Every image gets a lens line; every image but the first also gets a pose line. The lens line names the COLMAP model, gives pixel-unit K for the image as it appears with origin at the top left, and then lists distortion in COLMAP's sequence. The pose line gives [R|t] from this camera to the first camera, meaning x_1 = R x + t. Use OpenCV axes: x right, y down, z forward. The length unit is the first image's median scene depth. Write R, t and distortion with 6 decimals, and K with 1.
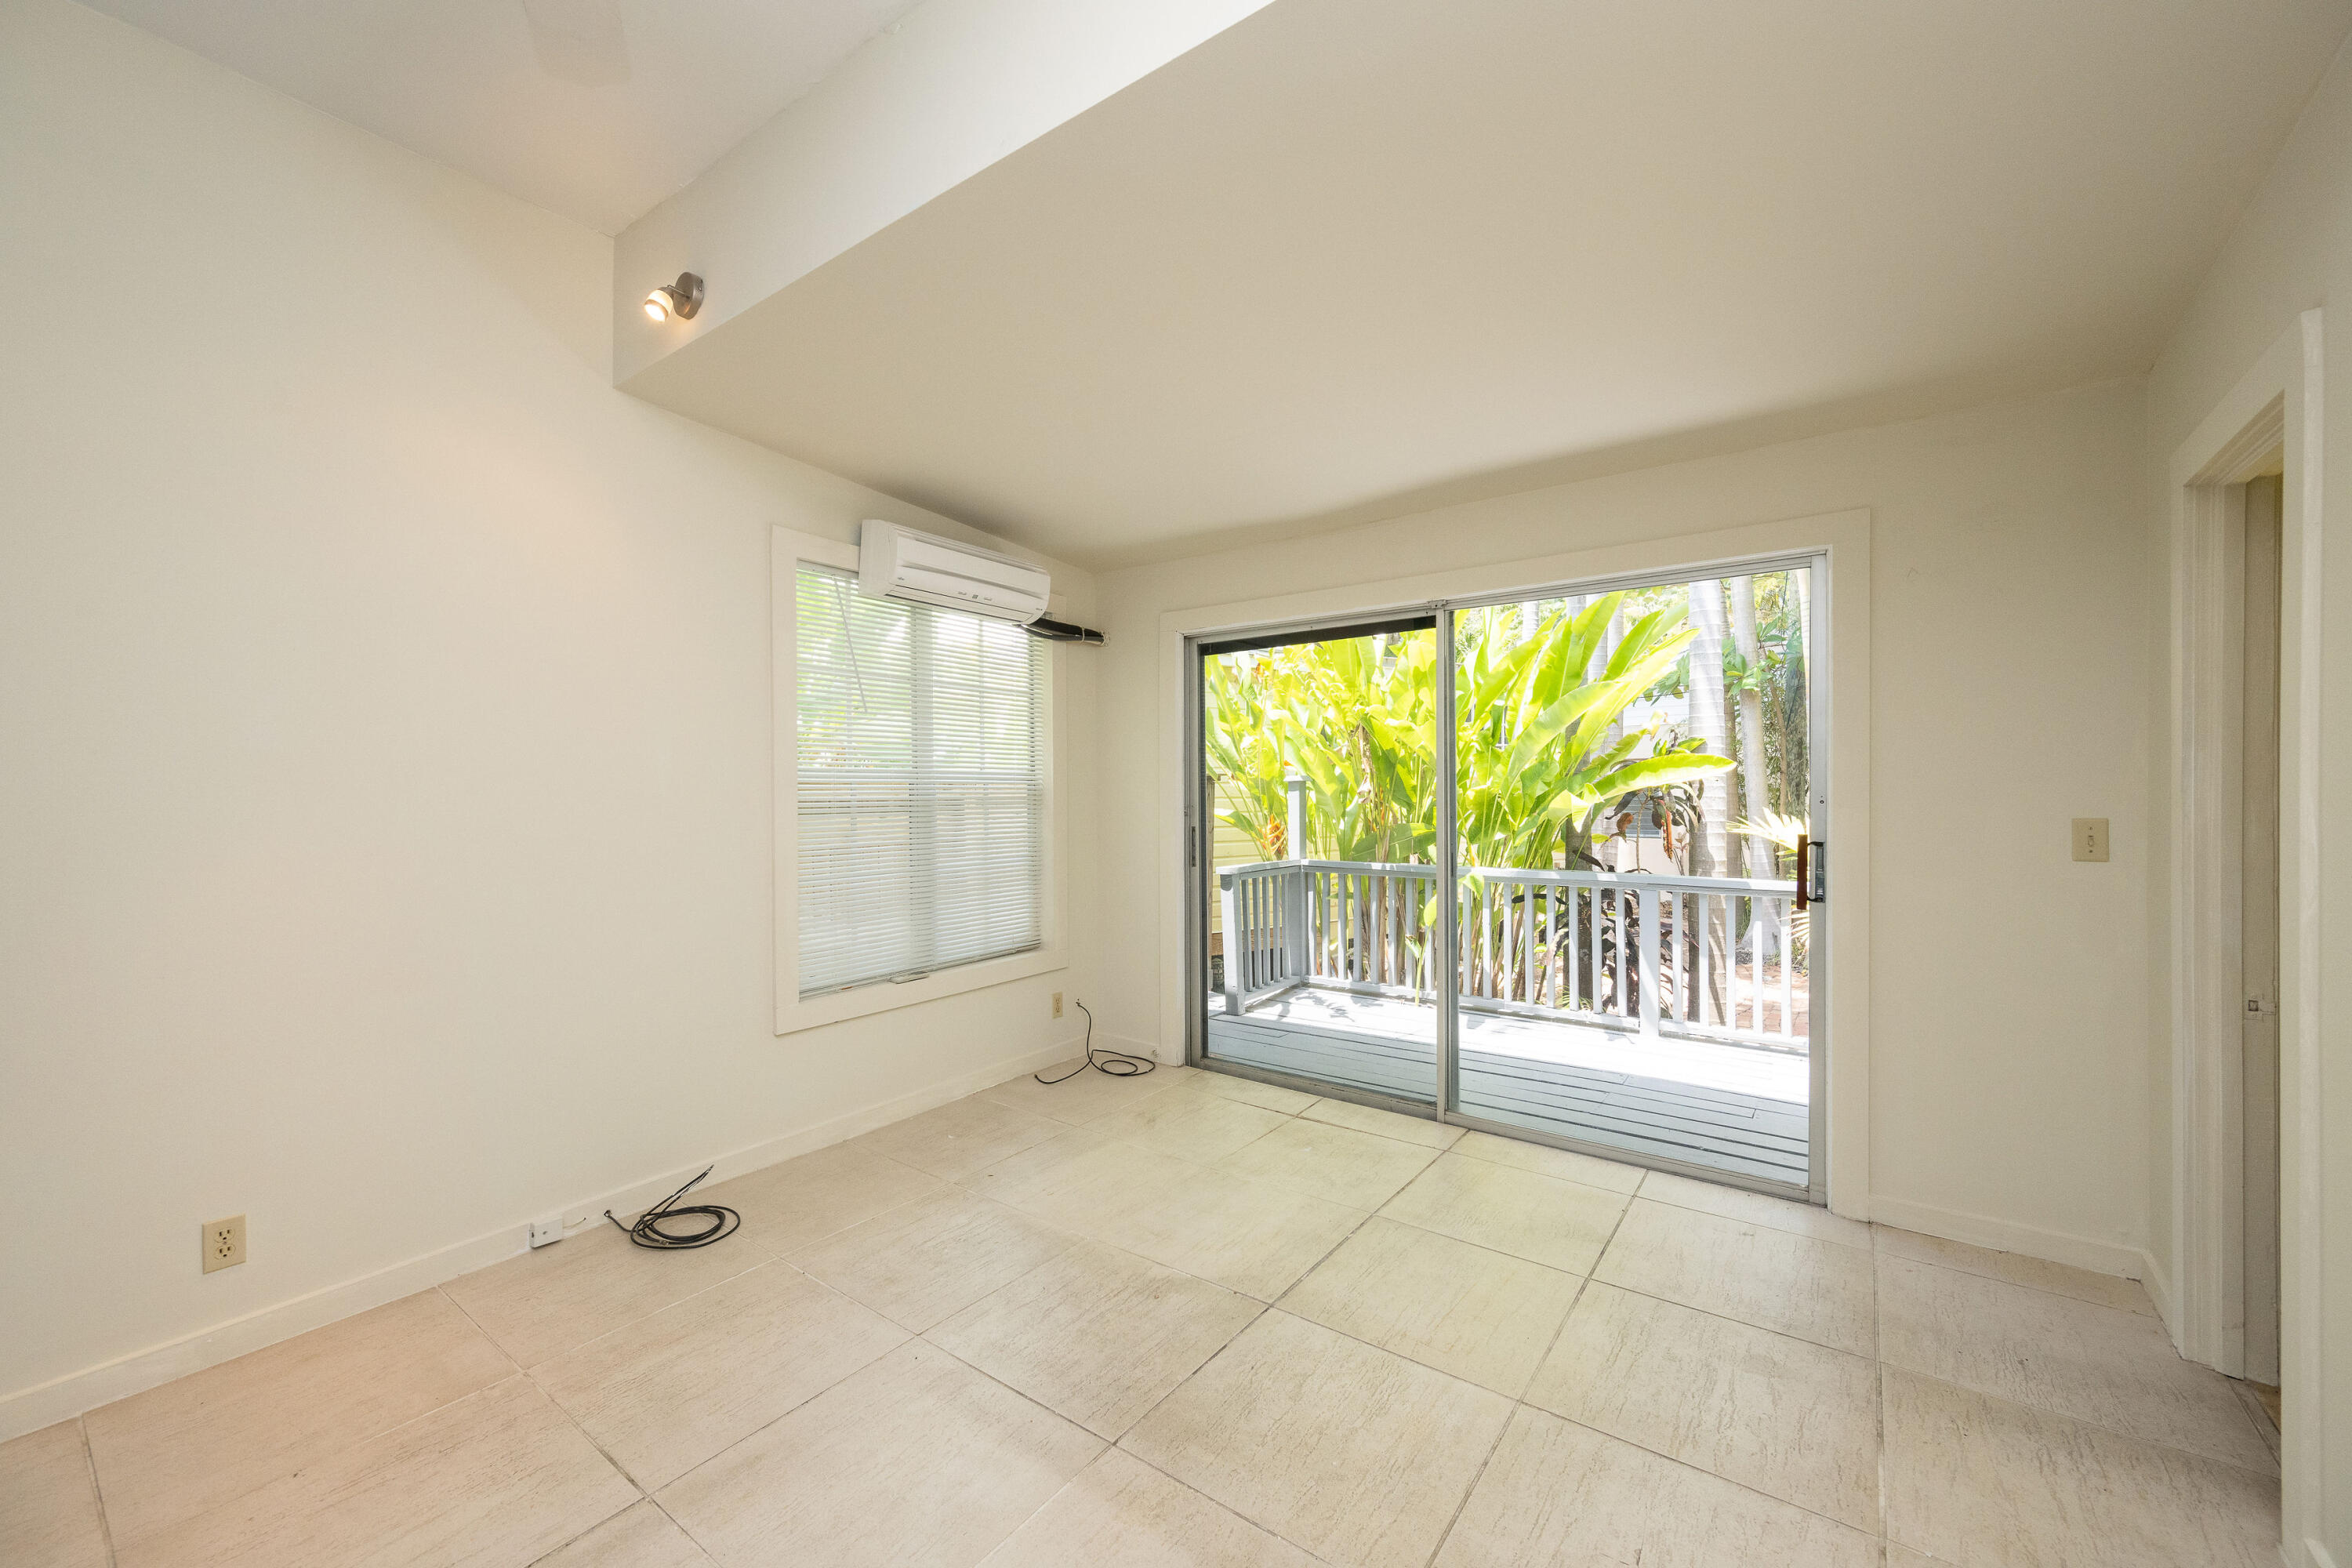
lens RADIAL K [[914.1, 0, 1177.8], [0, 914.1, 795.0], [0, 0, 1]] dist [-0.005867, 0.000404]
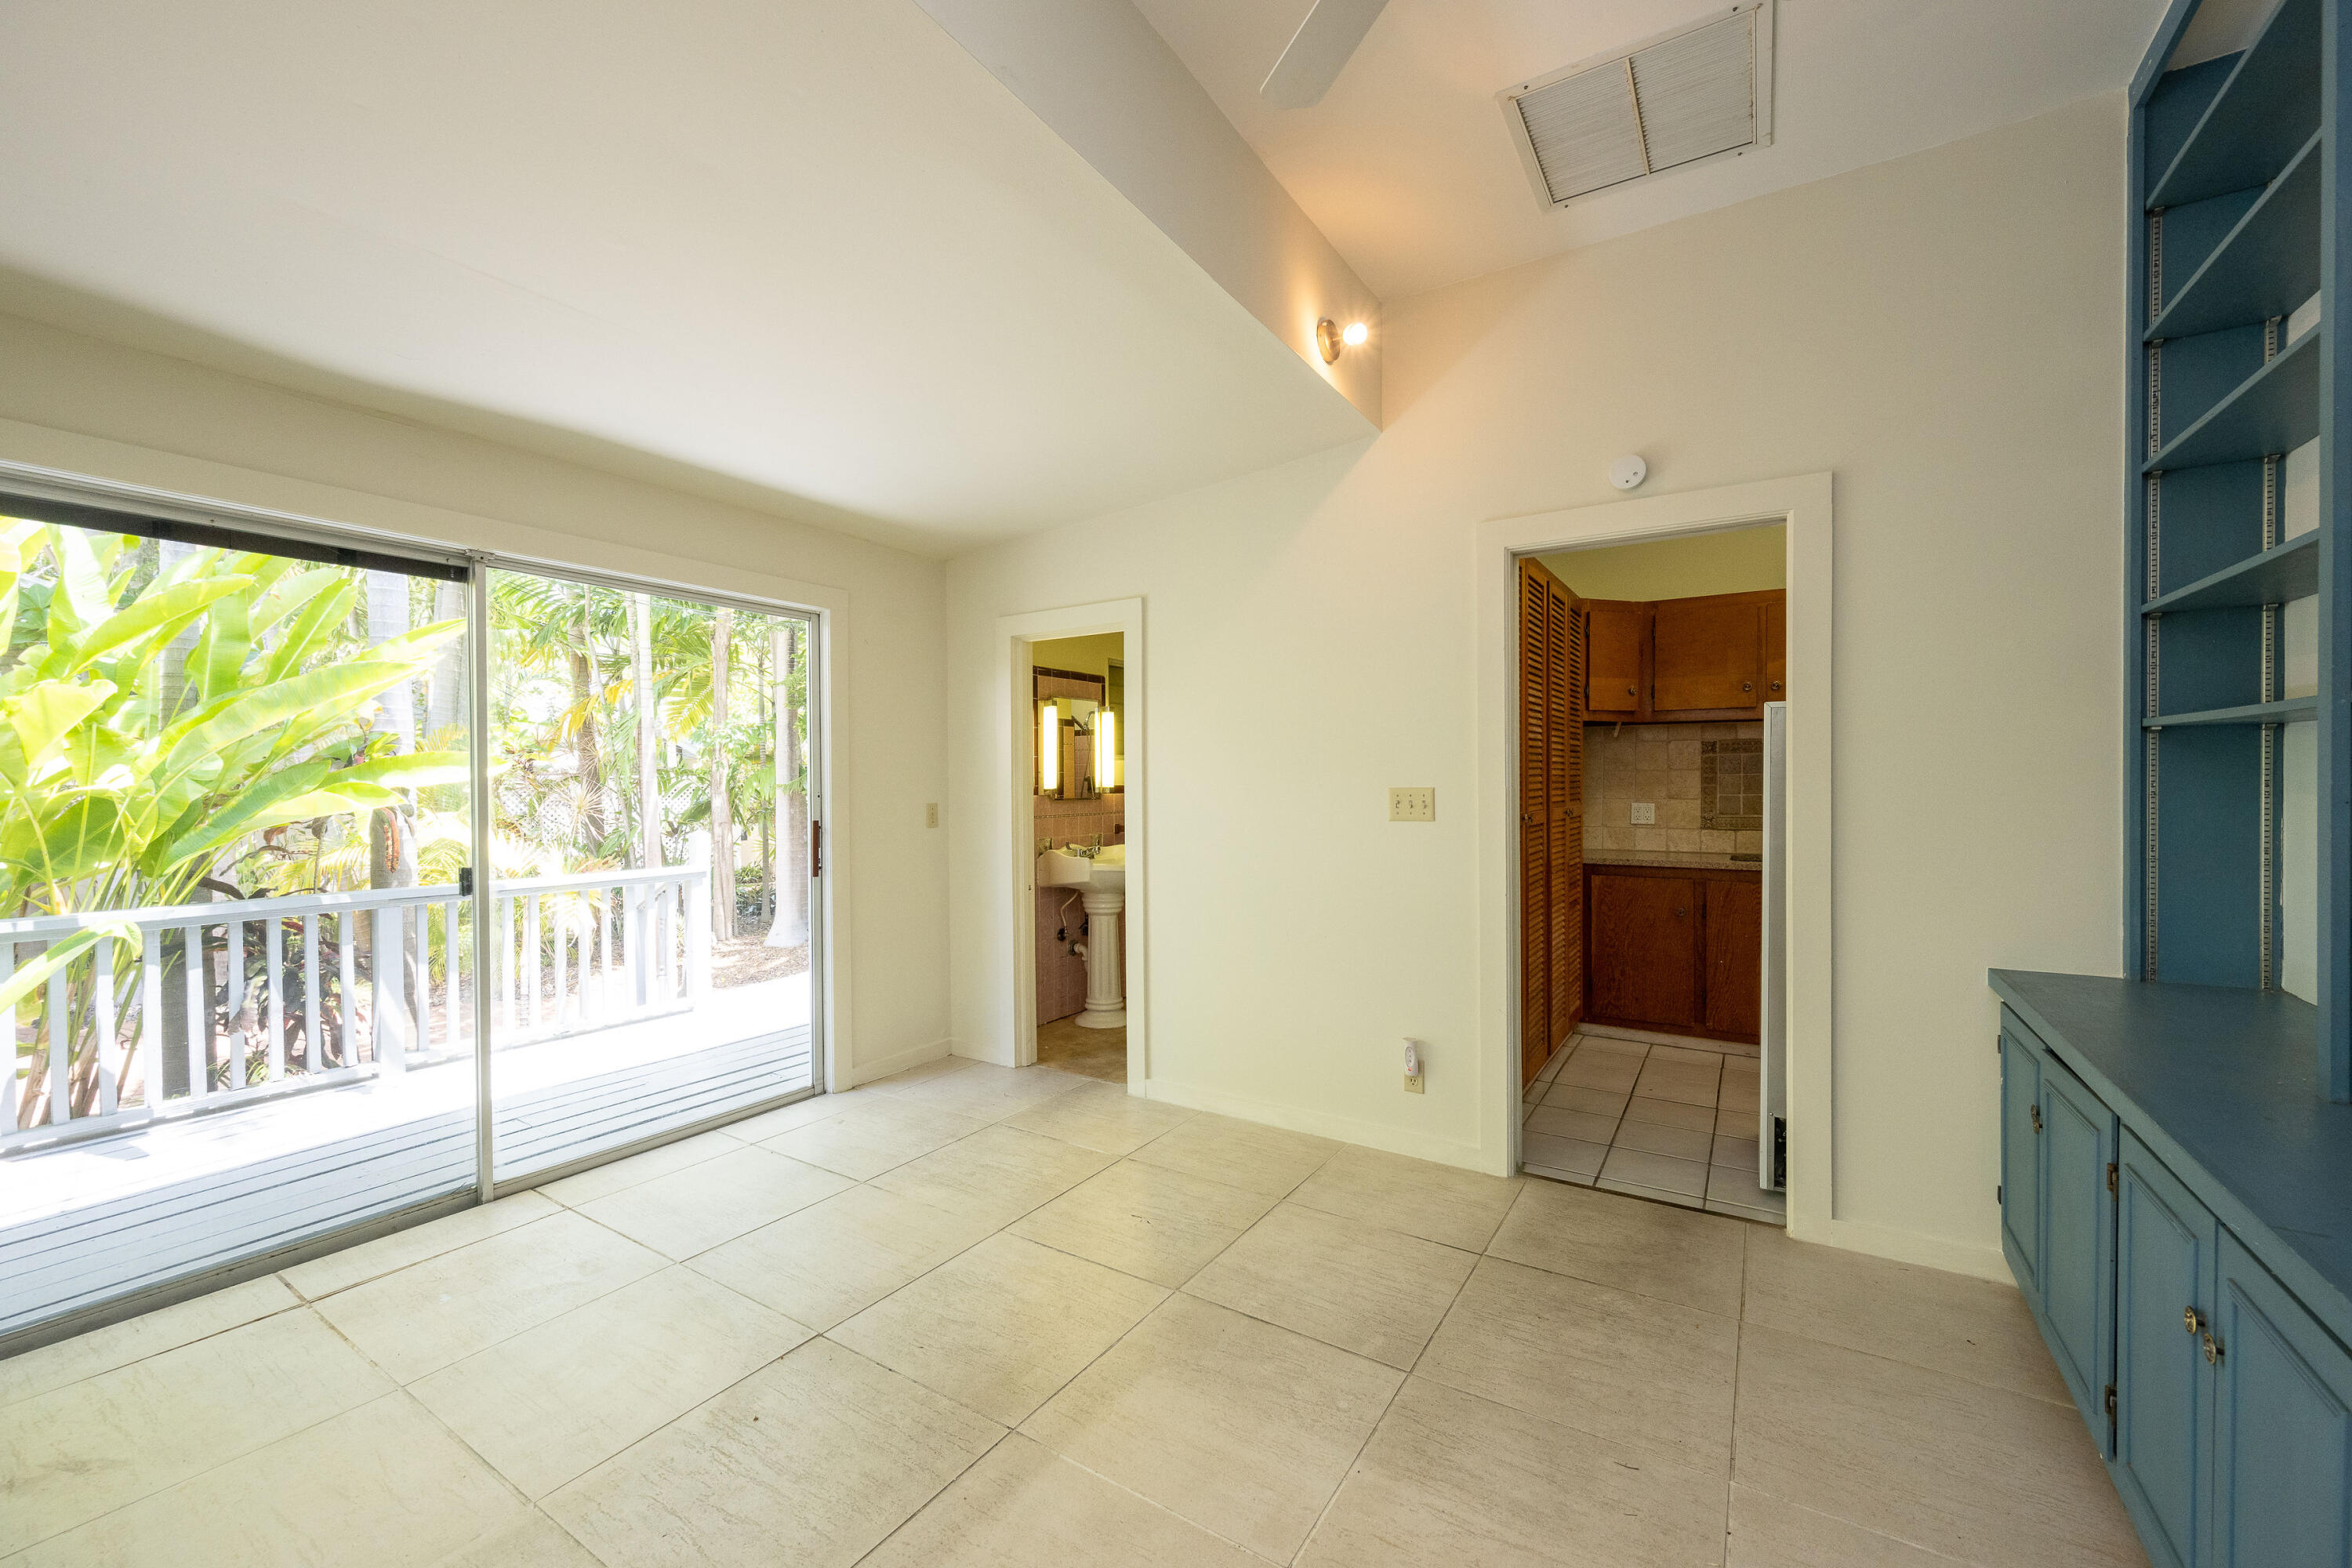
lens RADIAL K [[914.1, 0, 1177.8], [0, 914.1, 795.0], [0, 0, 1]] dist [-0.005867, 0.000404]
pose [[-0.064051, -0.005973, 0.997929, -0.560968], [0.013284, 0.999888, 0.006837, 0.003115], [-0.997858, 0.013694, -0.063964, 0.451550]]
